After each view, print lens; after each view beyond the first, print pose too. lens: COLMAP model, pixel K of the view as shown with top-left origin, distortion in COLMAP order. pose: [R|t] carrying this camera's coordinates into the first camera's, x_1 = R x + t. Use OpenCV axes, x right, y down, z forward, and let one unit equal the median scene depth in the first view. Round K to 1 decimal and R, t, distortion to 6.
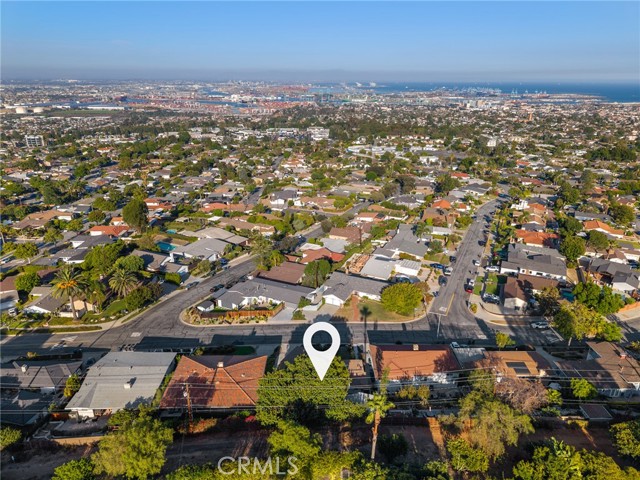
lens RADIAL K [[451.9, 0, 317.2], [0, 451.9, 239.2], [0, 0, 1]] dist [0.004727, -0.004170]
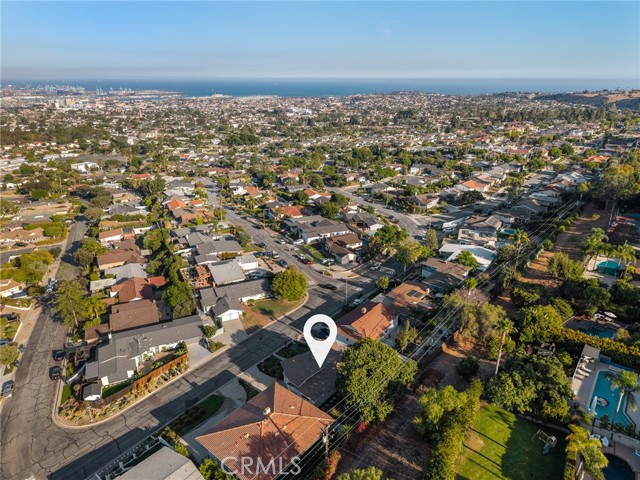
lens RADIAL K [[451.9, 0, 317.2], [0, 451.9, 239.2], [0, 0, 1]] dist [0.004727, -0.004170]
pose [[0.610267, -0.265800, 0.746274, -0.162336], [0.261001, 0.956897, 0.127383, -0.027959], [-0.747966, 0.117041, 0.653337, 0.074228]]
